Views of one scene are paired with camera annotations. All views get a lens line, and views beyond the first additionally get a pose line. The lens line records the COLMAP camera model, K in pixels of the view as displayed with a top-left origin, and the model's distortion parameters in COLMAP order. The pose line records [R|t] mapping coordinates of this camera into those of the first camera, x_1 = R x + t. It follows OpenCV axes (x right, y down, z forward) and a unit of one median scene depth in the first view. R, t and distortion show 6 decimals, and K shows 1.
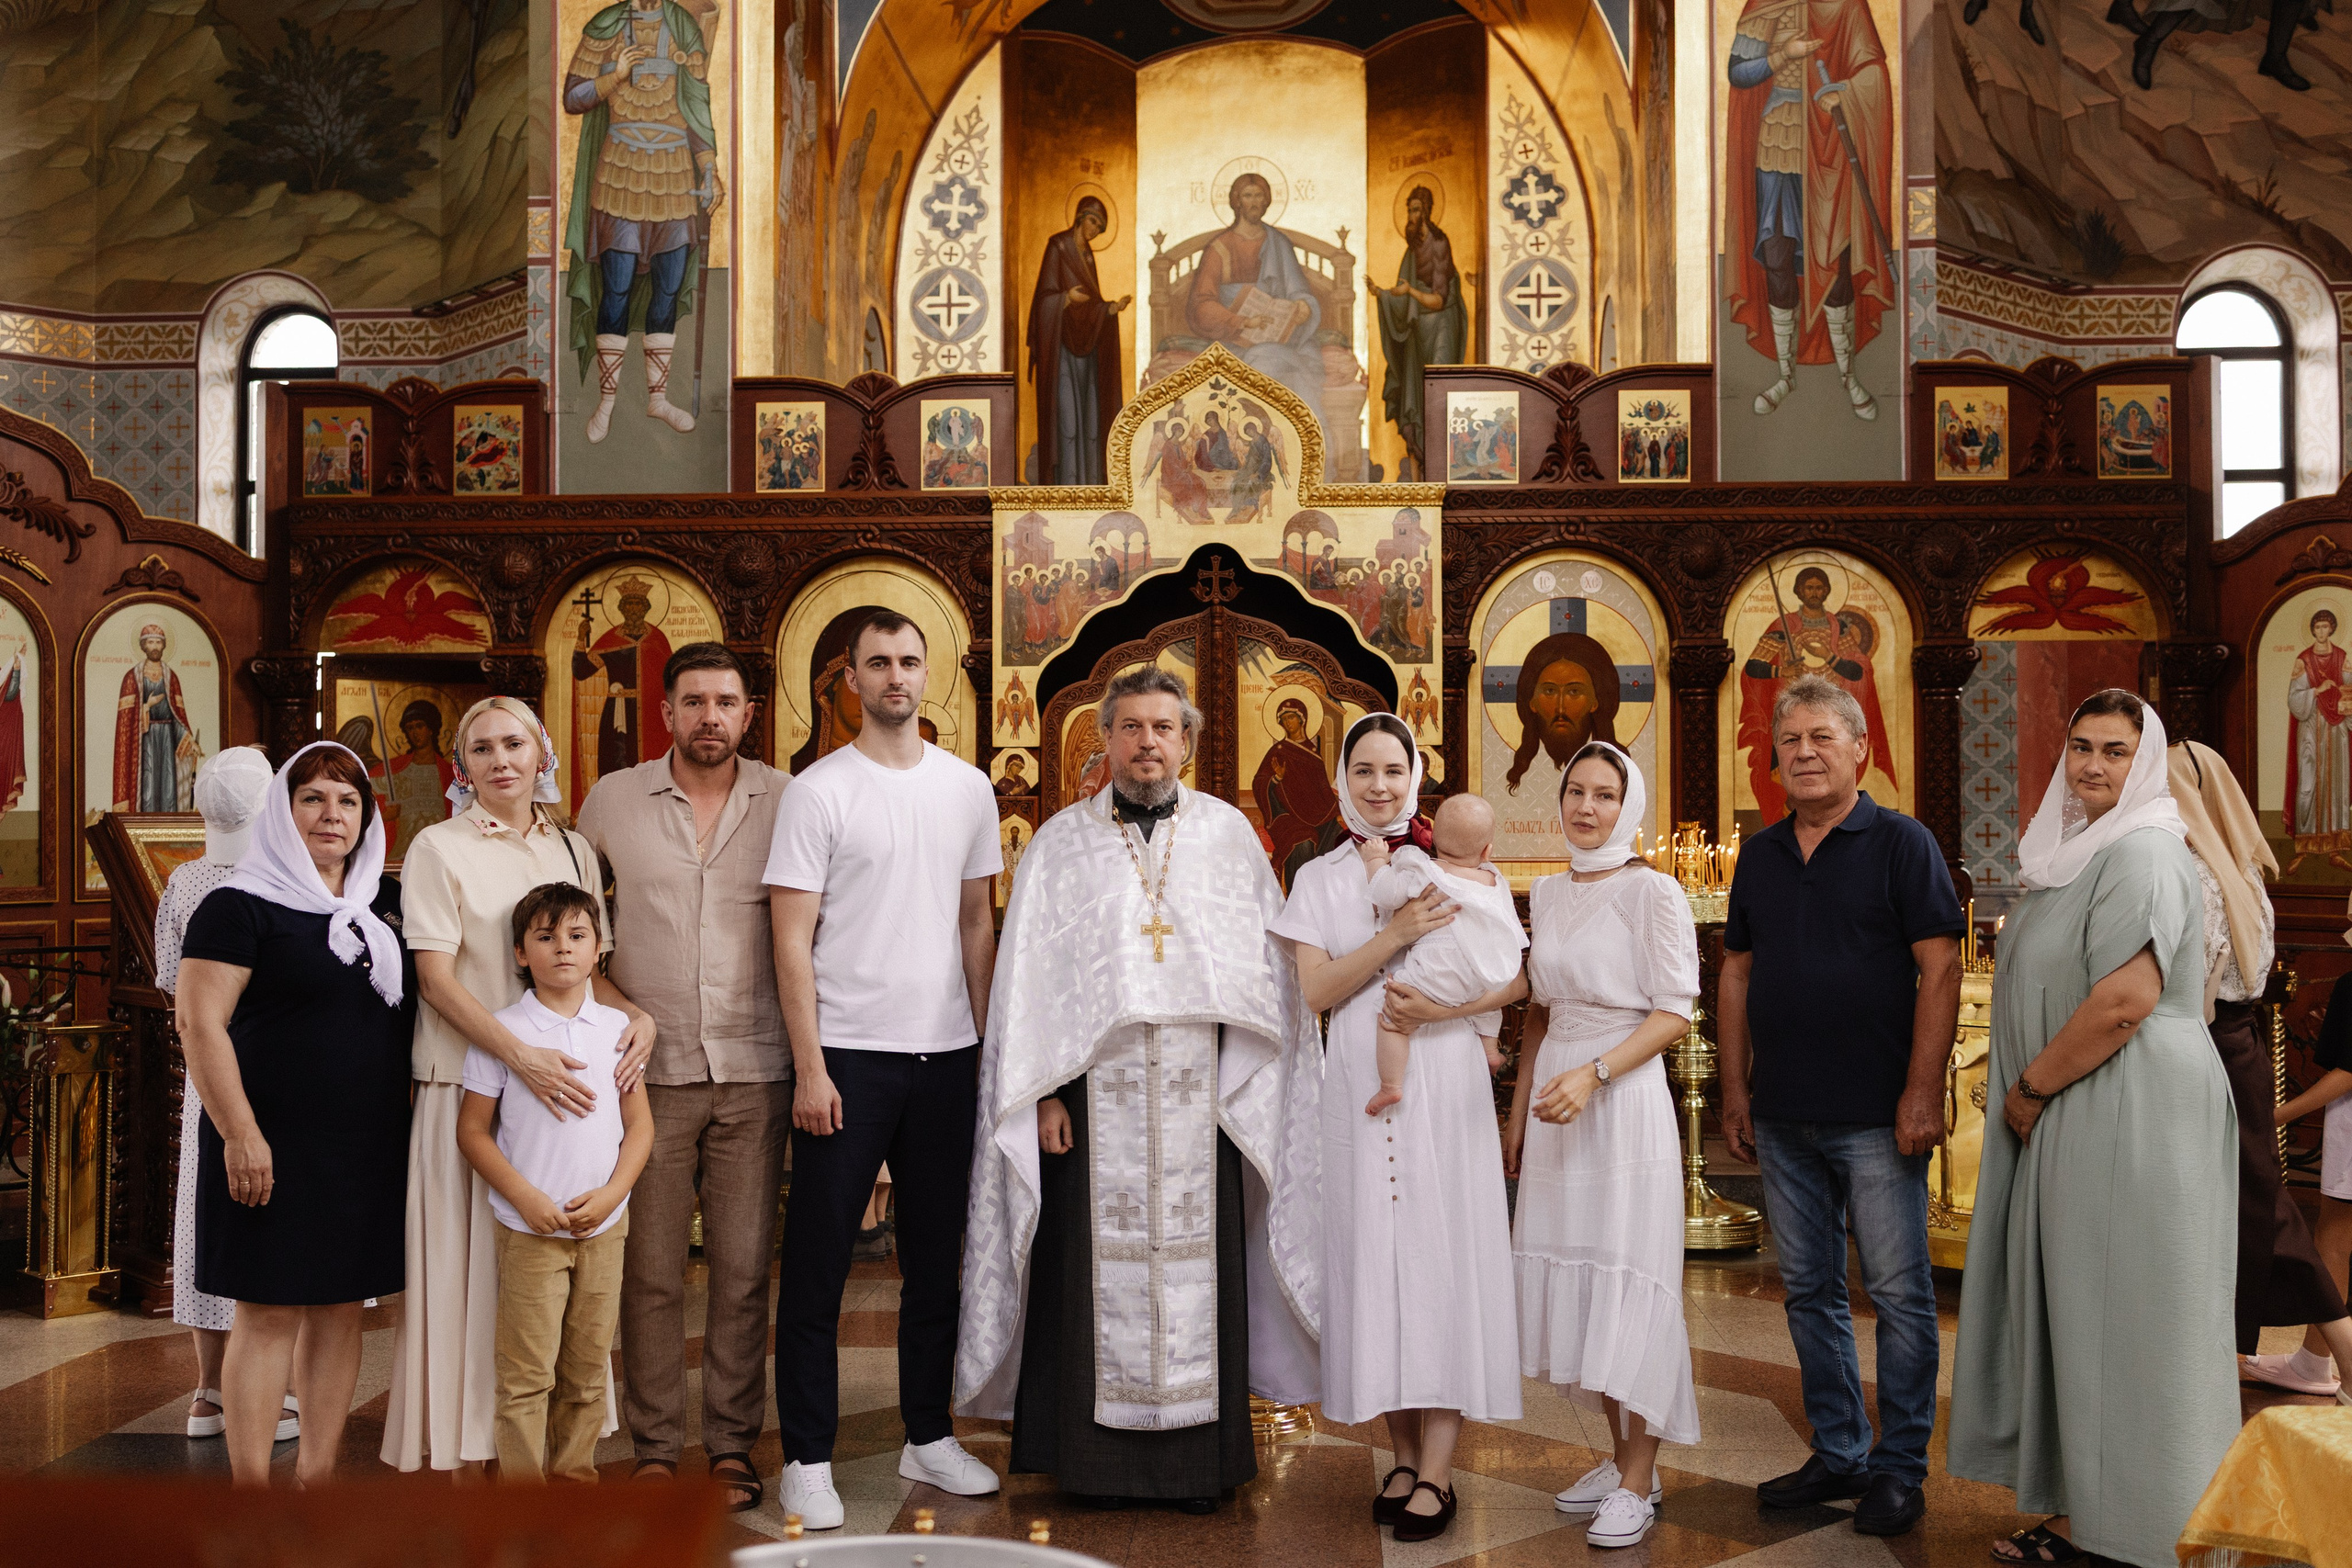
lens RADIAL K [[2327.5, 0, 1188.4], [0, 2327.5, 791.3], [0, 0, 1]] dist [0.009658, 0.000000]
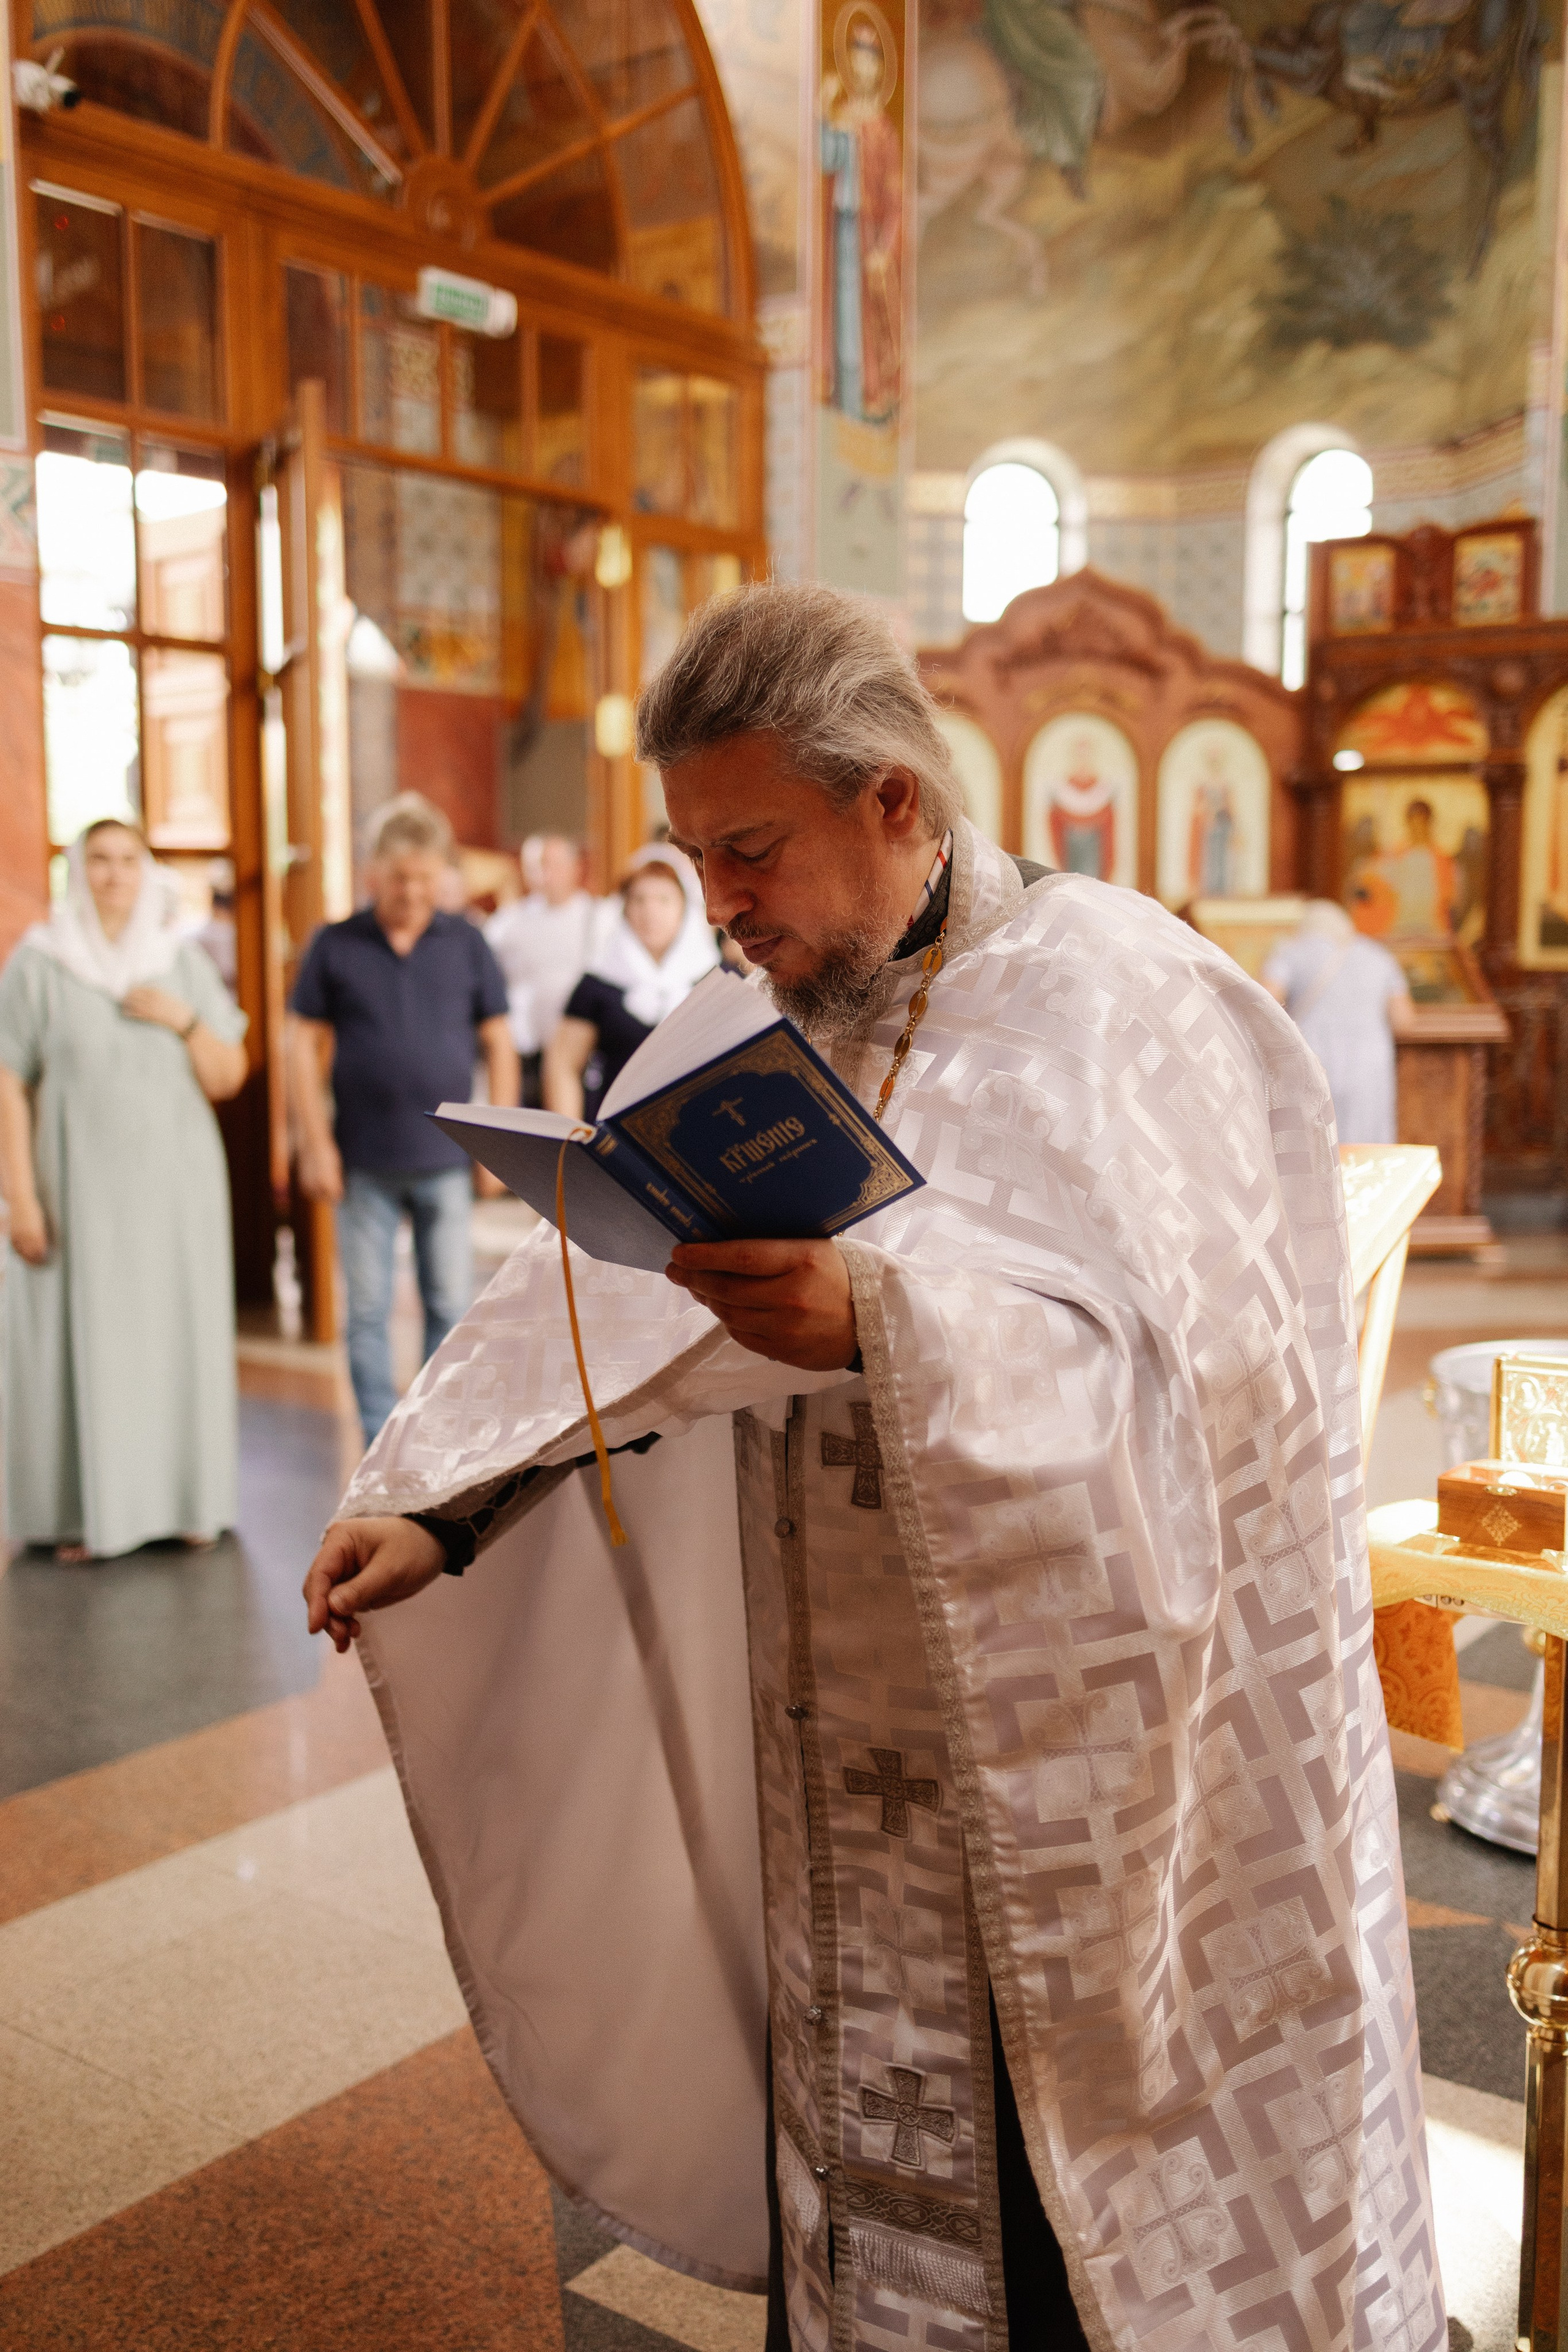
lens RADIAL K [[2327.7, 0, 790.8], [0, 2327.7, 1182.9], [0, 0, 1]] dist [0.009658, 0.000000]
pose [[0.832406, 0.068781, -0.549881, 0.070501], [0.005482, 0.991197, 0.132281, -0.004578], [0.554139, -0.113126, 0.824701, -0.185519]]
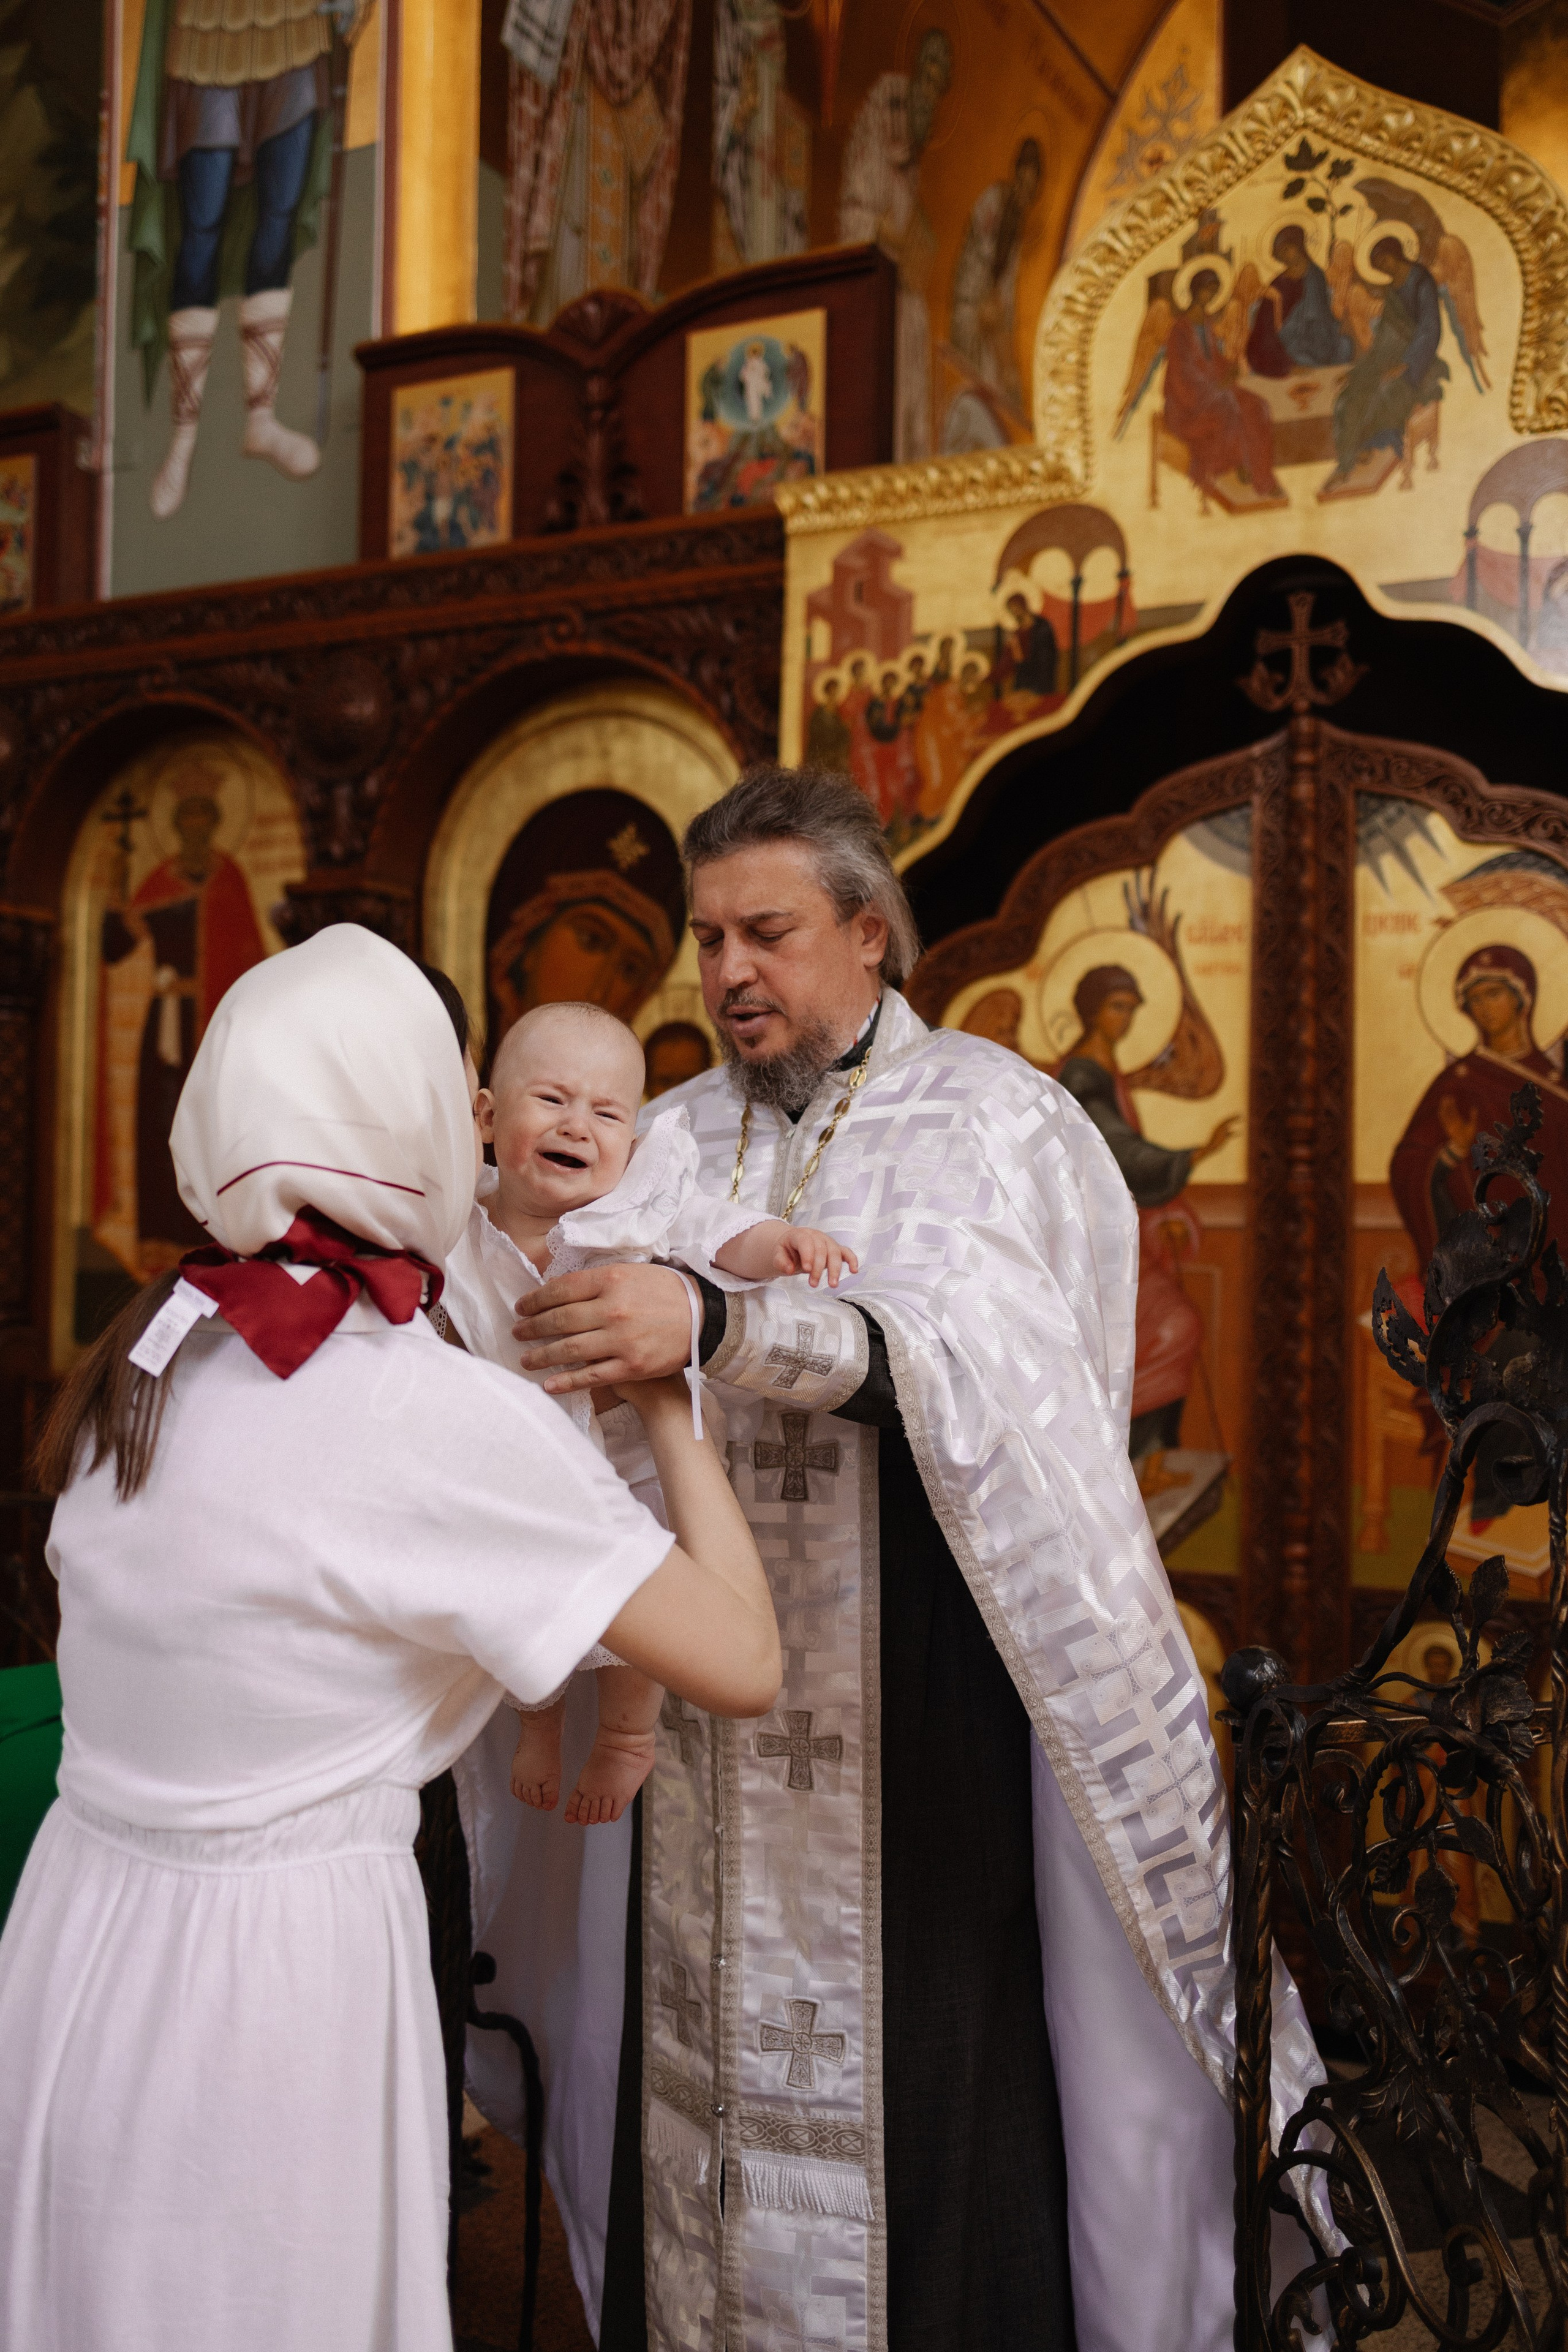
lens RADIAL K [[2327.7, 0, 785.2], [0, 2327.7, 1175.1], [0, 0, 1]] dist [0.009658, 0.000000]
pose [[0.912817, 0.006271, -0.408321, 0.092469], [-0.013002, 0.999821, -0.013711, 0.004793], [0.408162, 0.017825, 0.912736, 0.590350]]
